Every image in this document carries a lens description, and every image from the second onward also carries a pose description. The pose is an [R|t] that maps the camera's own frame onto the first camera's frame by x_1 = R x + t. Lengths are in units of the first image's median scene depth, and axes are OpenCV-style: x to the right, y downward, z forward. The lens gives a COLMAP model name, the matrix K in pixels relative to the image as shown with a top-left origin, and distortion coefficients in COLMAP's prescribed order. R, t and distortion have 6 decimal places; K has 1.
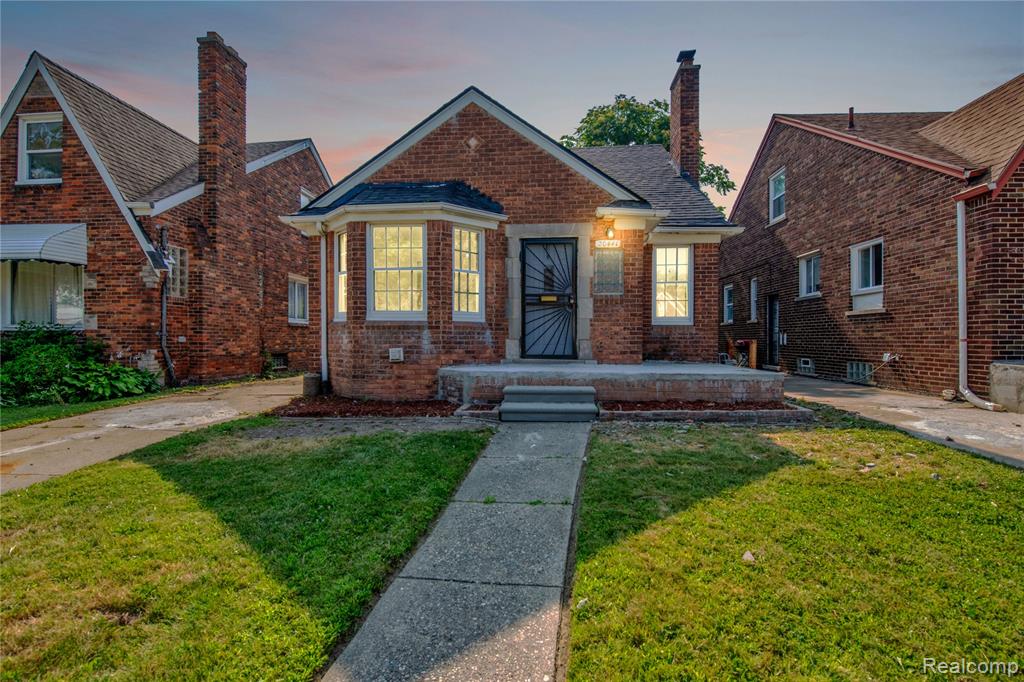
lens RADIAL K [[443.1, 0, 475.3], [0, 443.1, 334.4], [0, 0, 1]] dist [-0.002364, -0.001178]
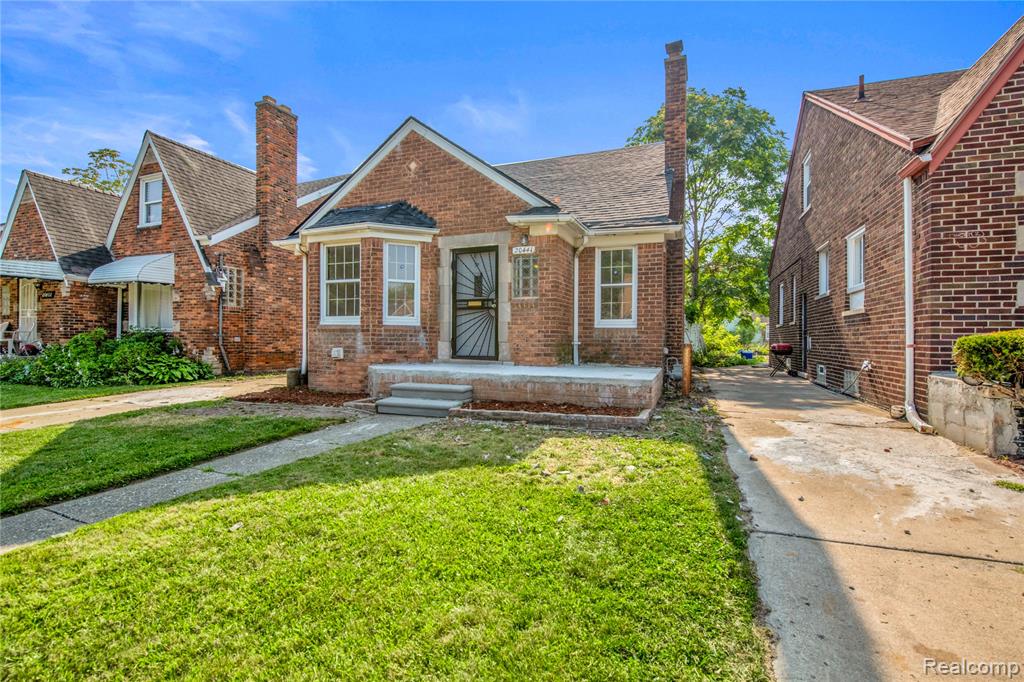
lens RADIAL K [[414.7, 0, 476.0], [0, 414.7, 334.7], [0, 0, 1]] dist [-0.001050, -0.000145]
pose [[0.964018, 0.002859, -0.265822, 0.433901], [-0.003598, 0.999991, -0.002292, -0.002943], [0.265813, 0.003165, 0.964019, 0.029412]]
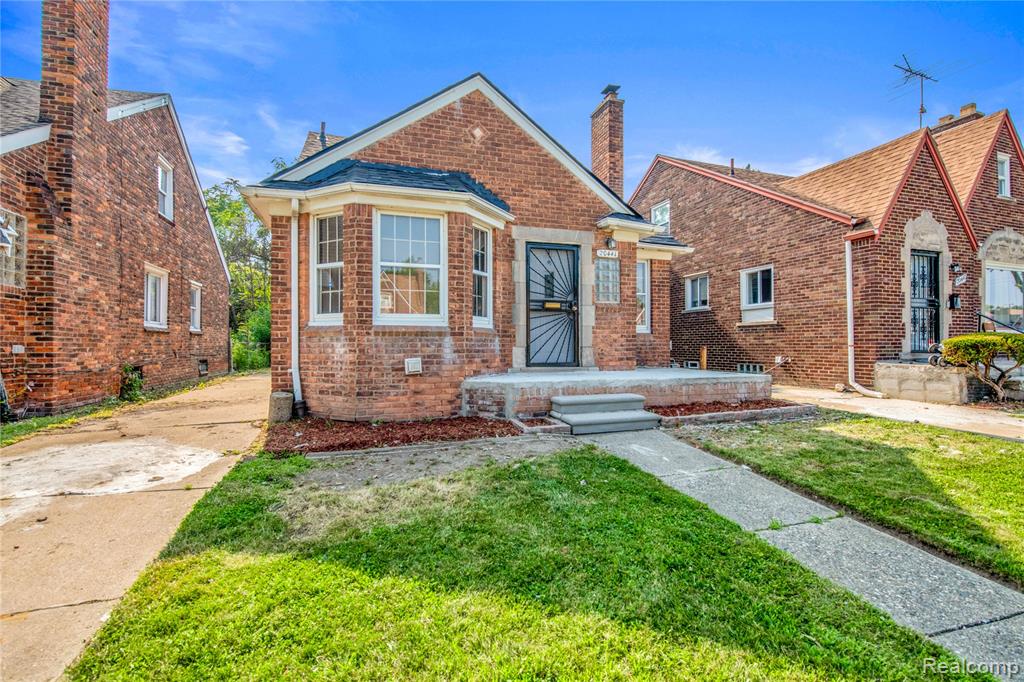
lens RADIAL K [[443.1, 0, 475.3], [0, 443.1, 334.4], [0, 0, 1]] dist [-0.002364, -0.001178]
pose [[0.928017, 0.005230, 0.372502, -0.354509], [0.000721, 0.999874, -0.015834, -0.000761], [-0.372538, 0.014962, 0.927896, 0.156171]]
